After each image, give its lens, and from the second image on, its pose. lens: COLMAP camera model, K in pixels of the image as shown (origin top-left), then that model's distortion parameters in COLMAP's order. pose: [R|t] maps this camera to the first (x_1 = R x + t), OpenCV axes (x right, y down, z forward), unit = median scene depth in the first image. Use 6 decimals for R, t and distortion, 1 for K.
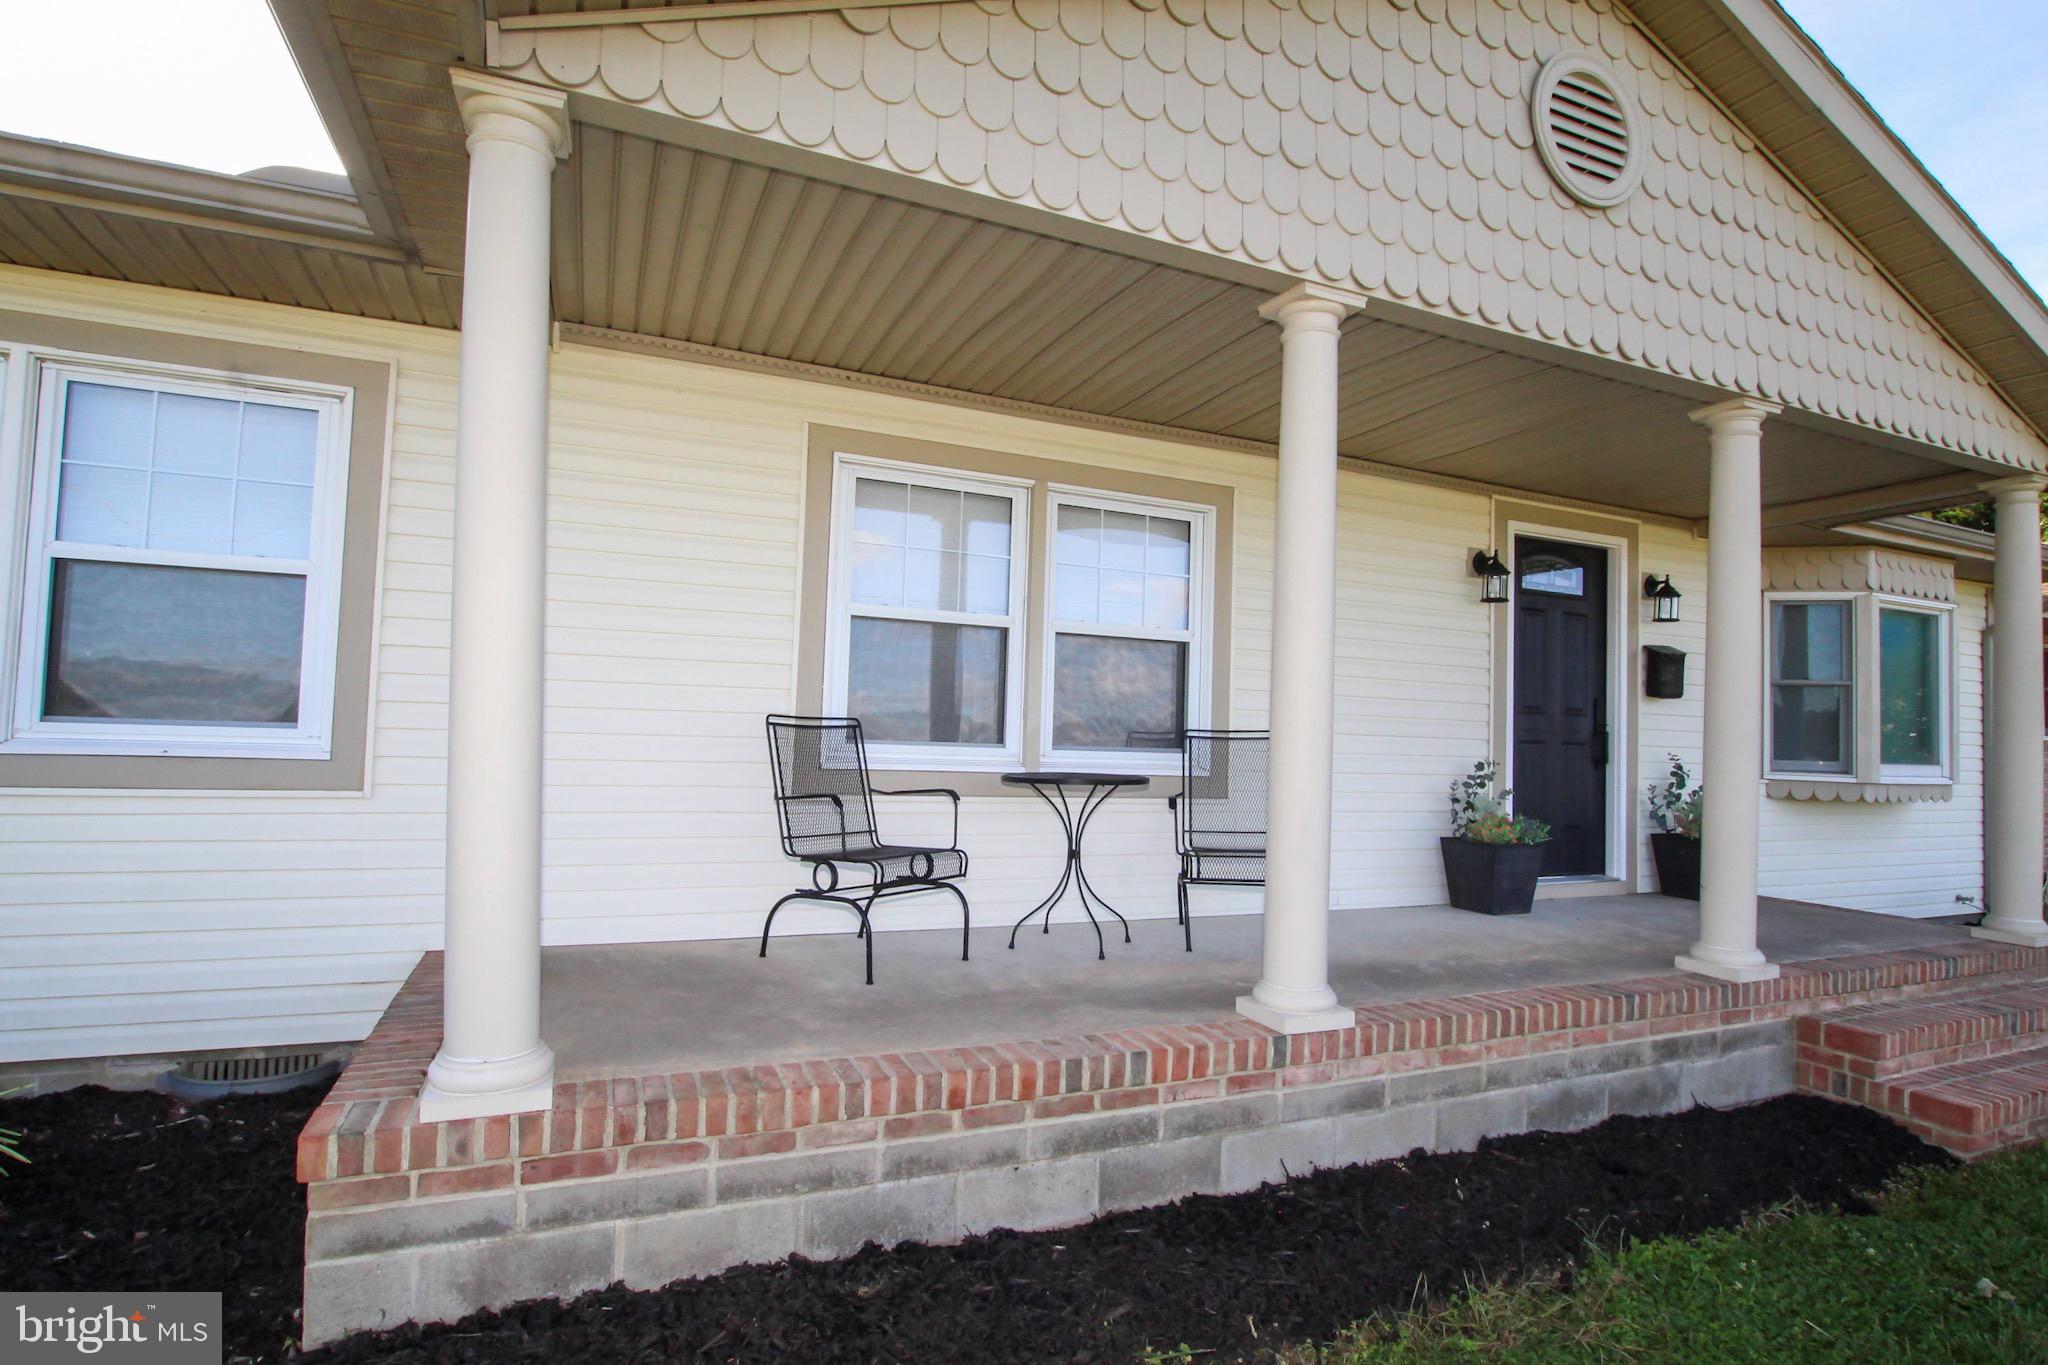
lens RADIAL K [[1033.6, 0, 1035.5], [0, 1033.6, 682.7], [0, 0, 1]] dist [-0.028252, 0.001467]
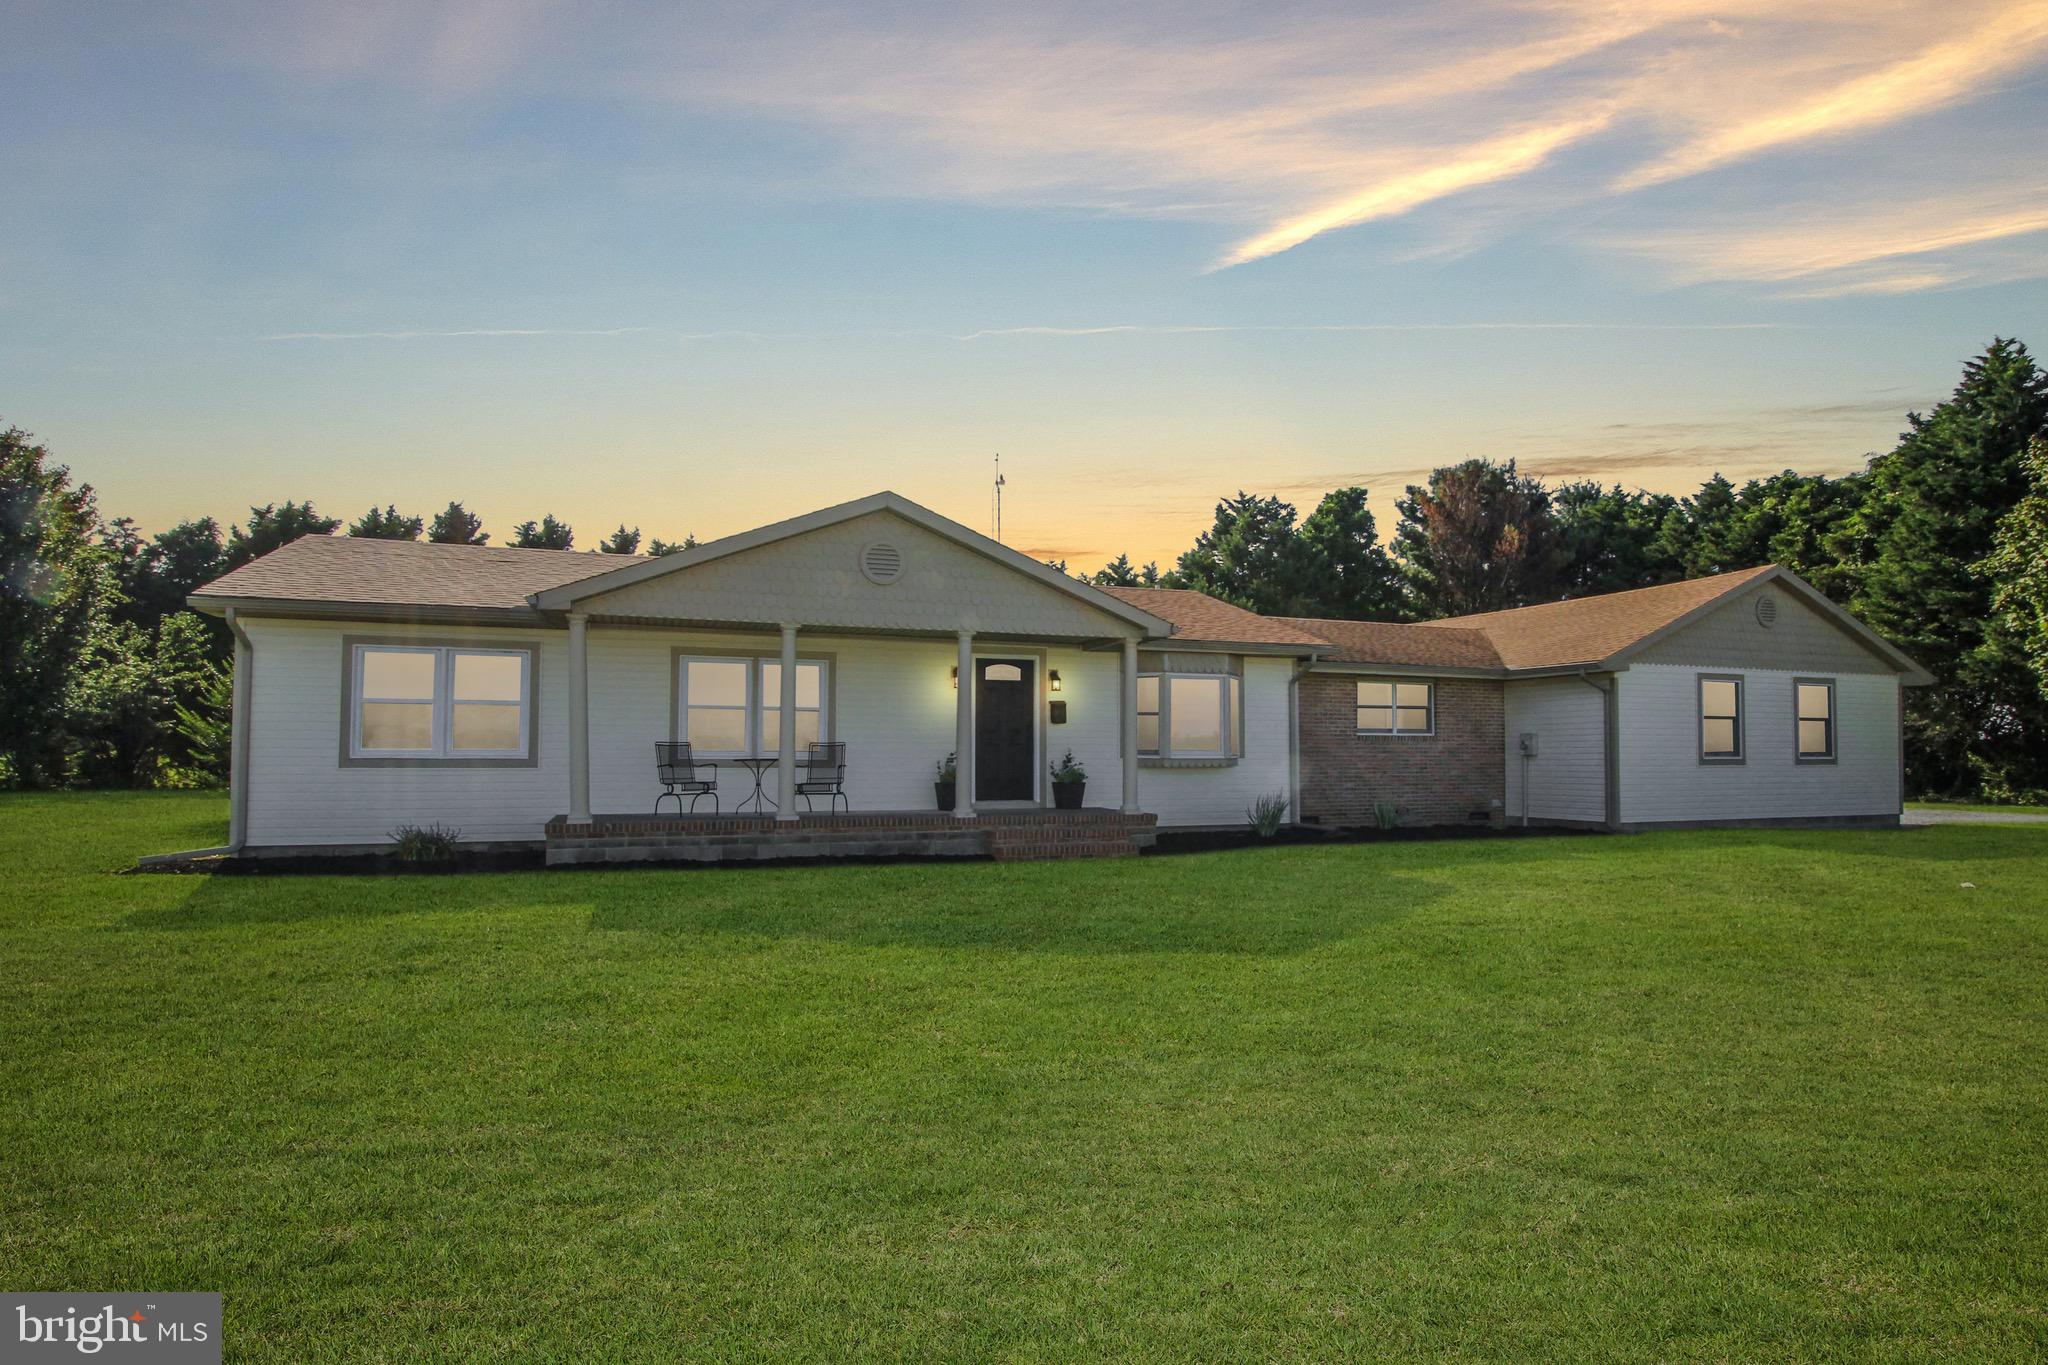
lens RADIAL K [[1088.1, 0, 1020.9], [0, 1088.1, 721.0], [0, 0, 1]] dist [0.000119, 0.000393]
pose [[0.996578, -0.031024, -0.076616, 1.214882], [0.032408, 0.999332, 0.016881, -0.059190], [0.076041, -0.019306, 0.996918, -2.463806]]
